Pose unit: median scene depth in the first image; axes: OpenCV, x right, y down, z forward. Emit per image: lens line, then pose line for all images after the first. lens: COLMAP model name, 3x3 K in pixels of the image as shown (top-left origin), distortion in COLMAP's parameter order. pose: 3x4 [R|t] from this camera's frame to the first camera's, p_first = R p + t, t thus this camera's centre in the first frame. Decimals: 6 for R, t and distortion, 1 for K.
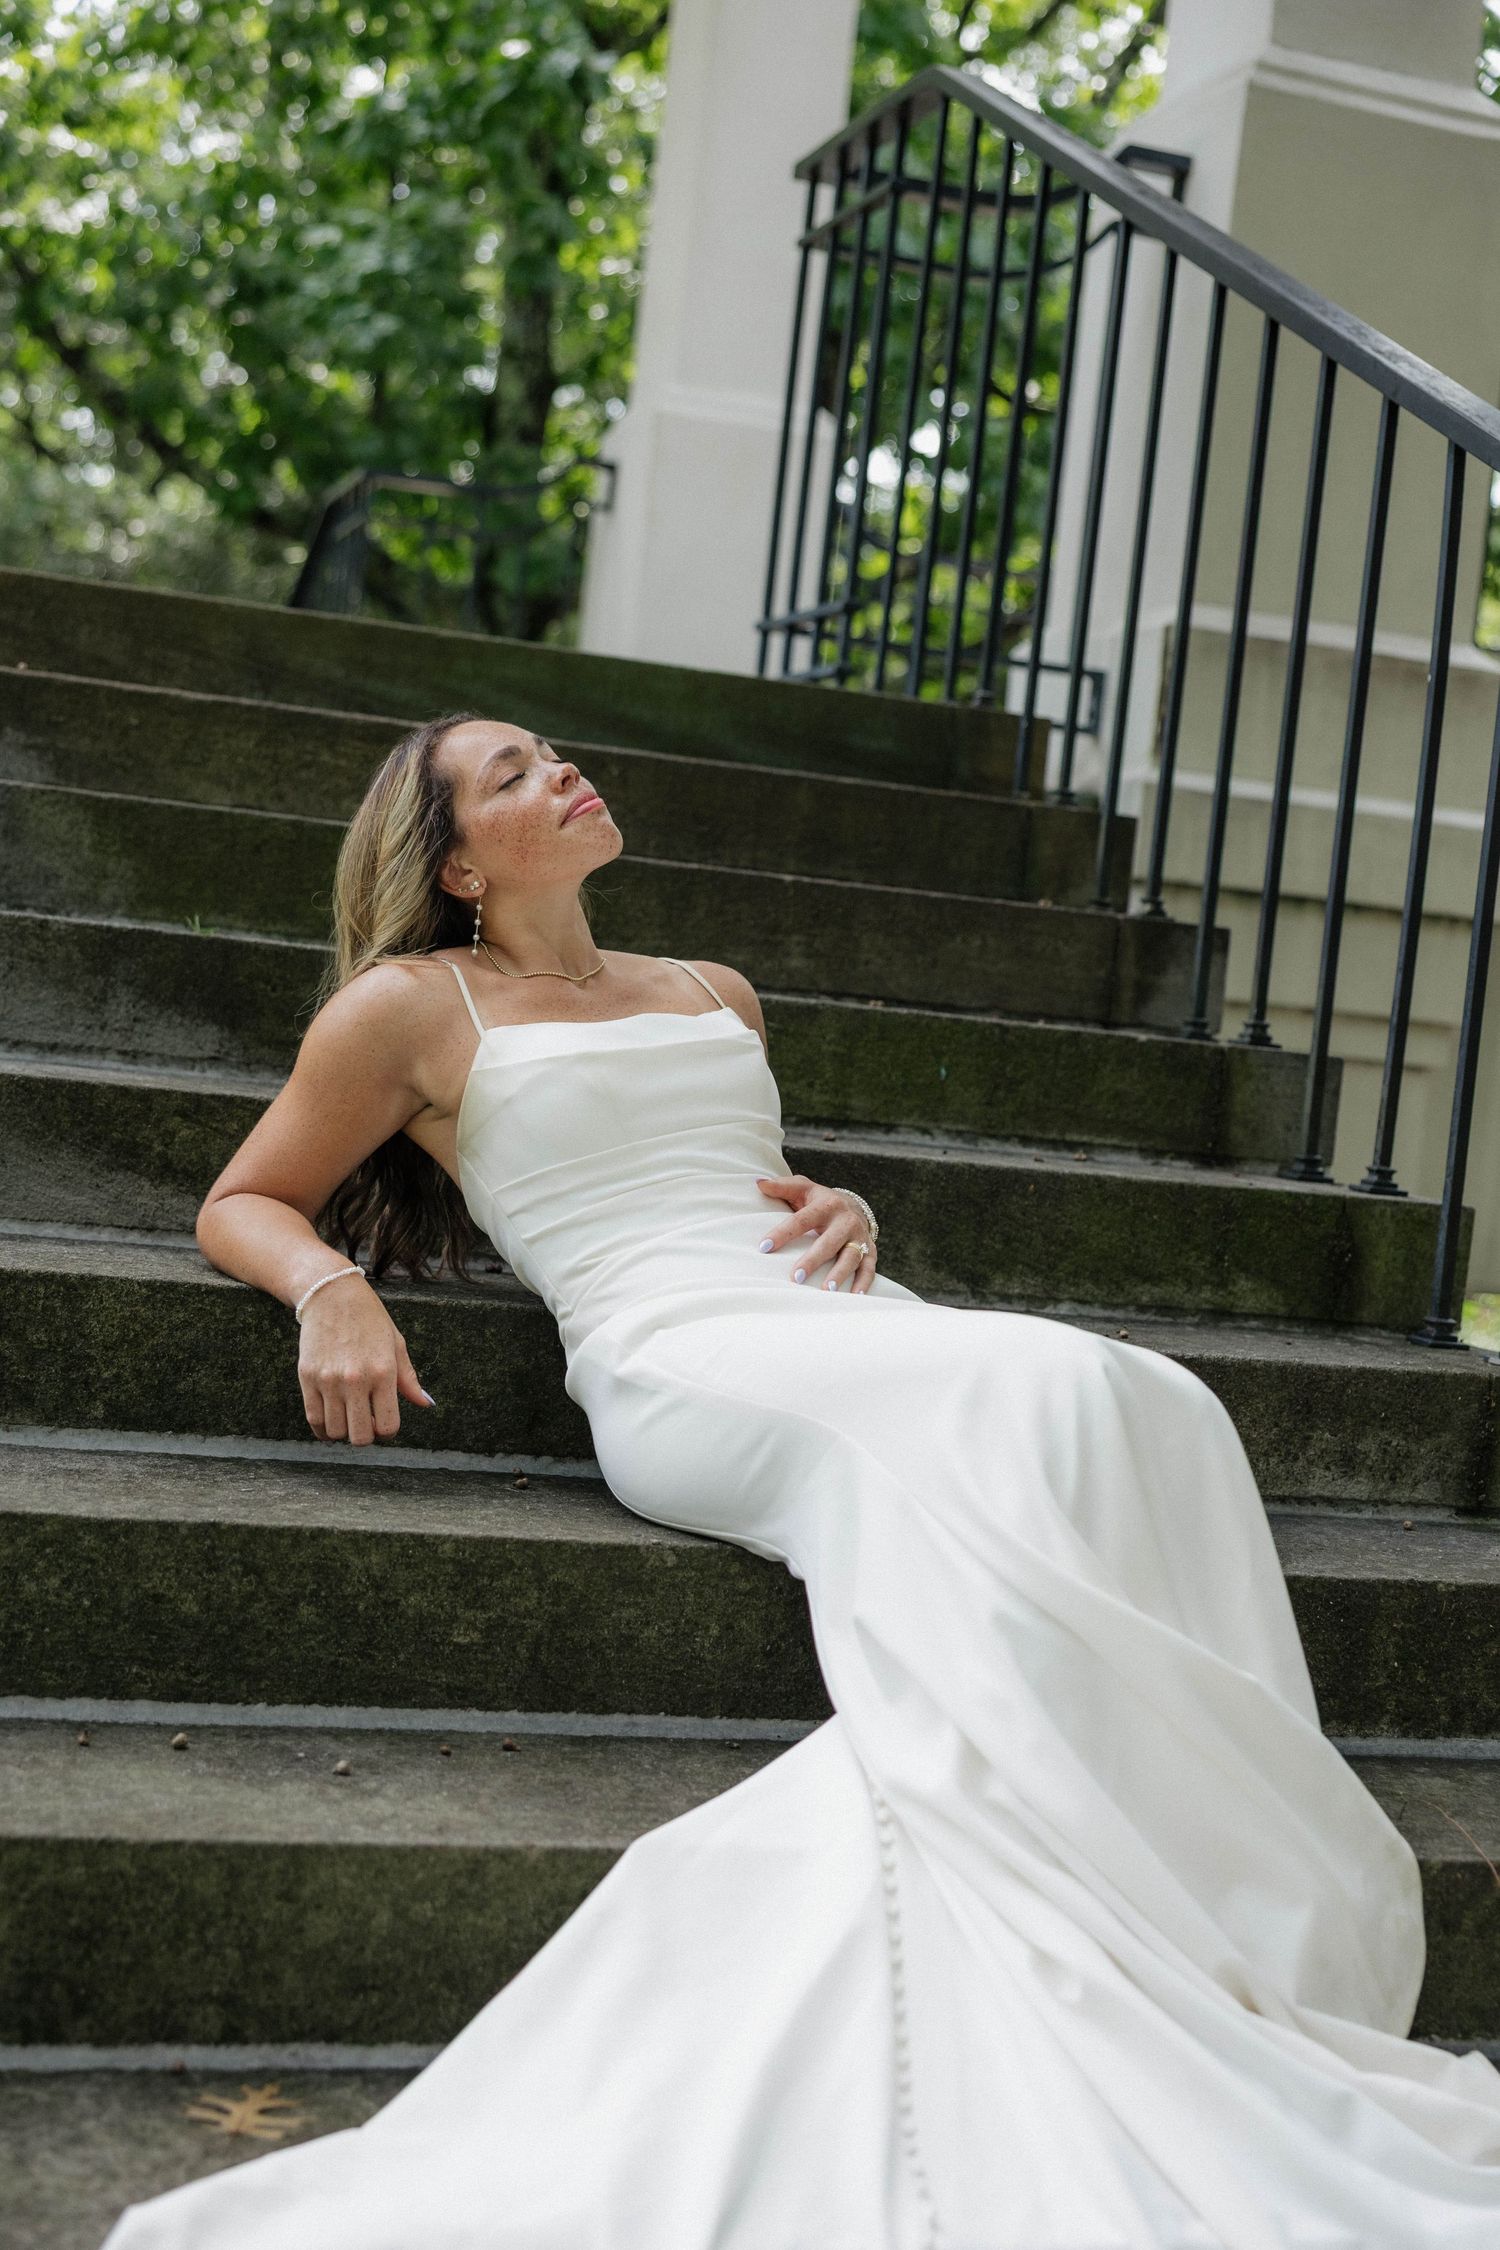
lens RADIAL K [[3110.2, 0, 750.0], [0, 3110.2, 1125.0], [0, 0, 1]] dist [0.024721, 0.053108]
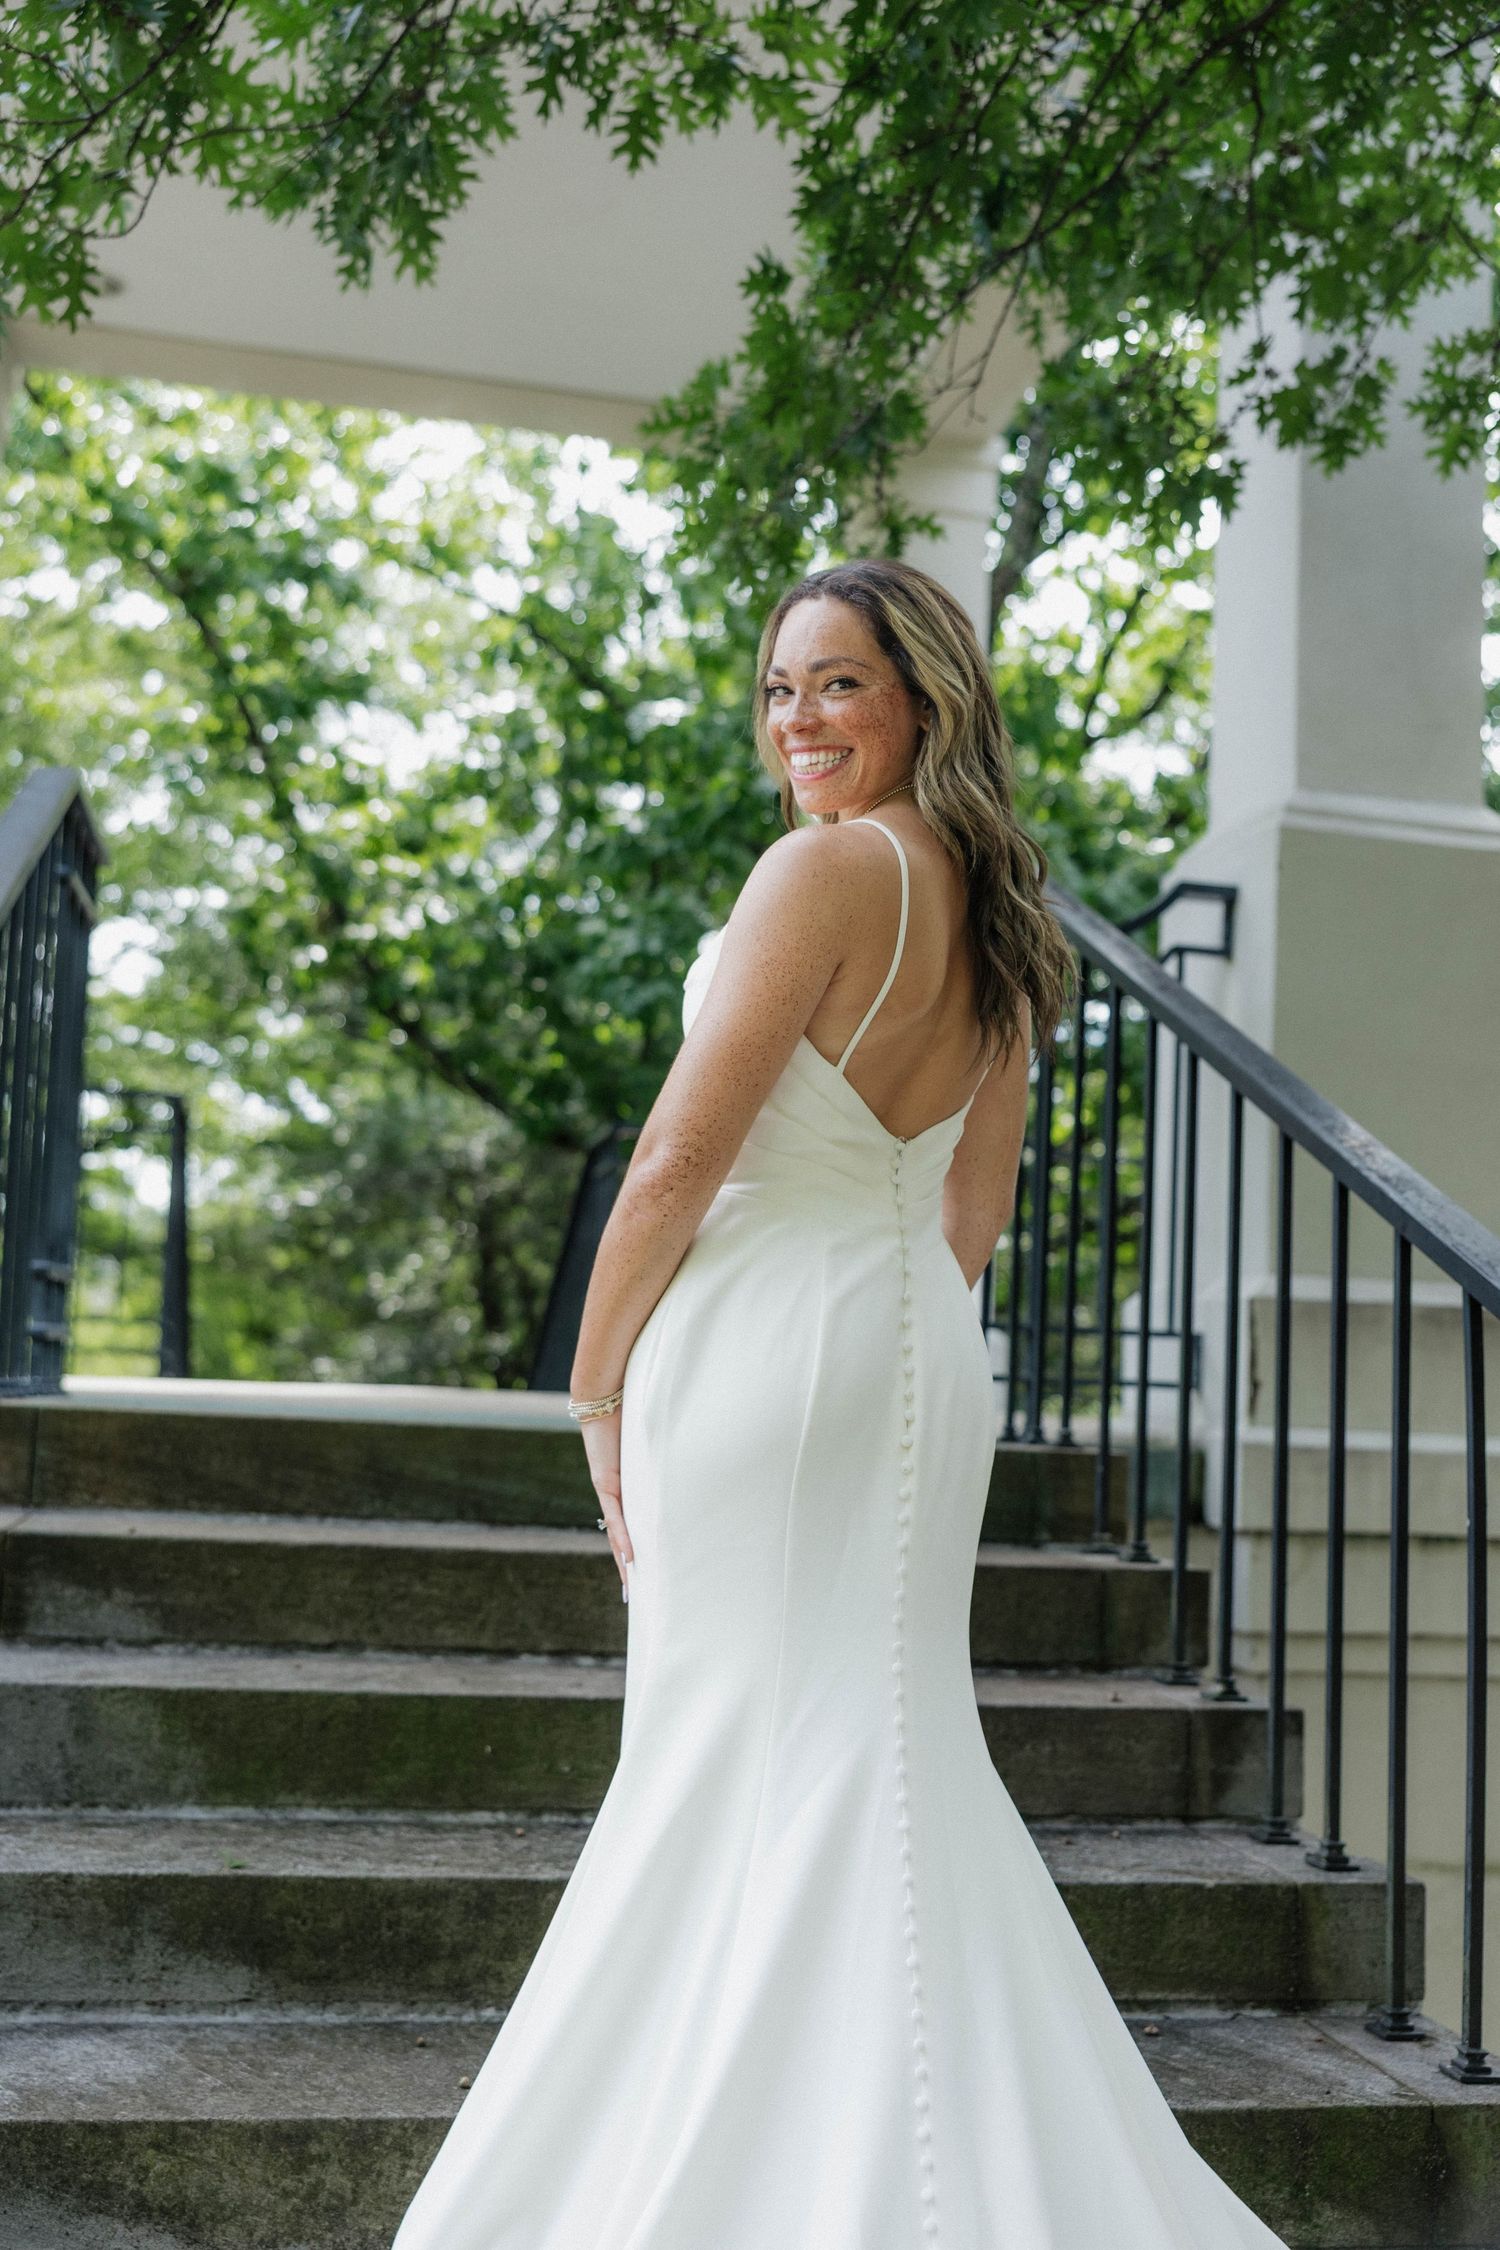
lens RADIAL K [[2322.4, 0, 750.0], [0, 2322.4, 1125.0], [0, 0, 1]] dist [0.007571, -0.004566]
pose [[0.991522, -0.070116, -0.109396, 0.080597], [0.052822, 0.986711, -0.153660, -0.160963], [0.118716, 0.146579, 0.982049, 0.235123]]
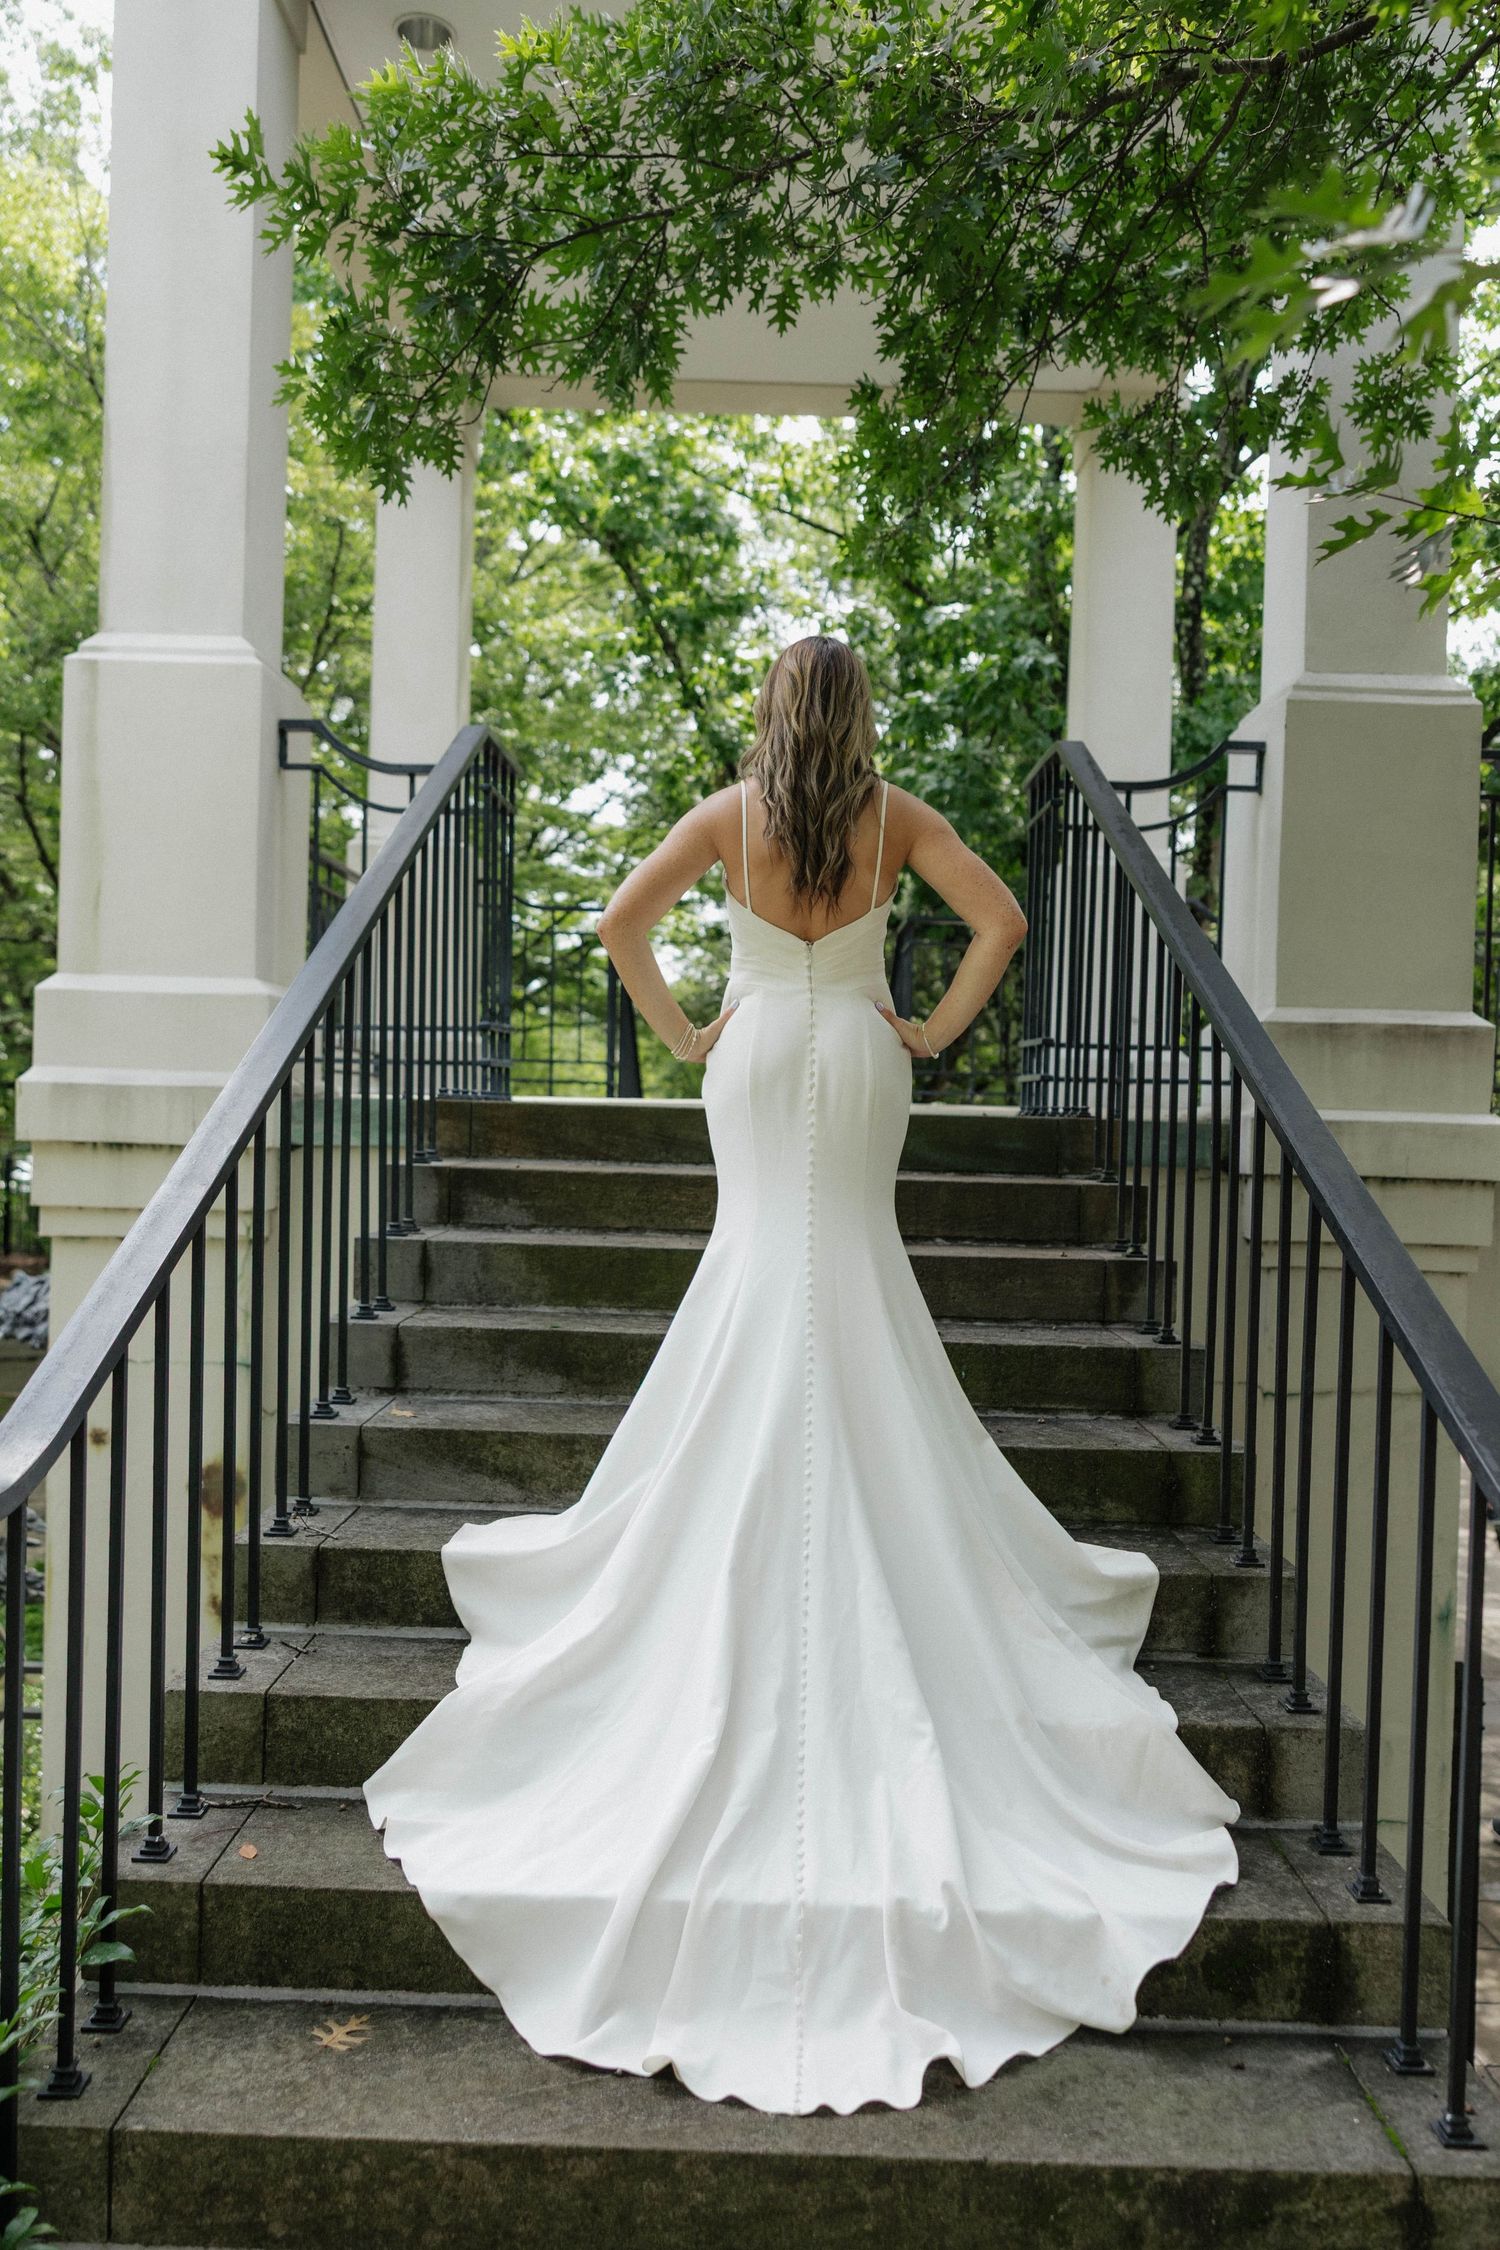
lens RADIAL K [[1844.7, 0, 750.0], [0, 1844.7, 1125.0], [0, 0, 1]] dist [0.005296, 0.012730]
pose [[0.944096, -0.073402, -0.321395, 0.296094], [0.060430, 0.996911, -0.050166, -0.113280], [0.324084, 0.027940, 0.945616, -0.044956]]
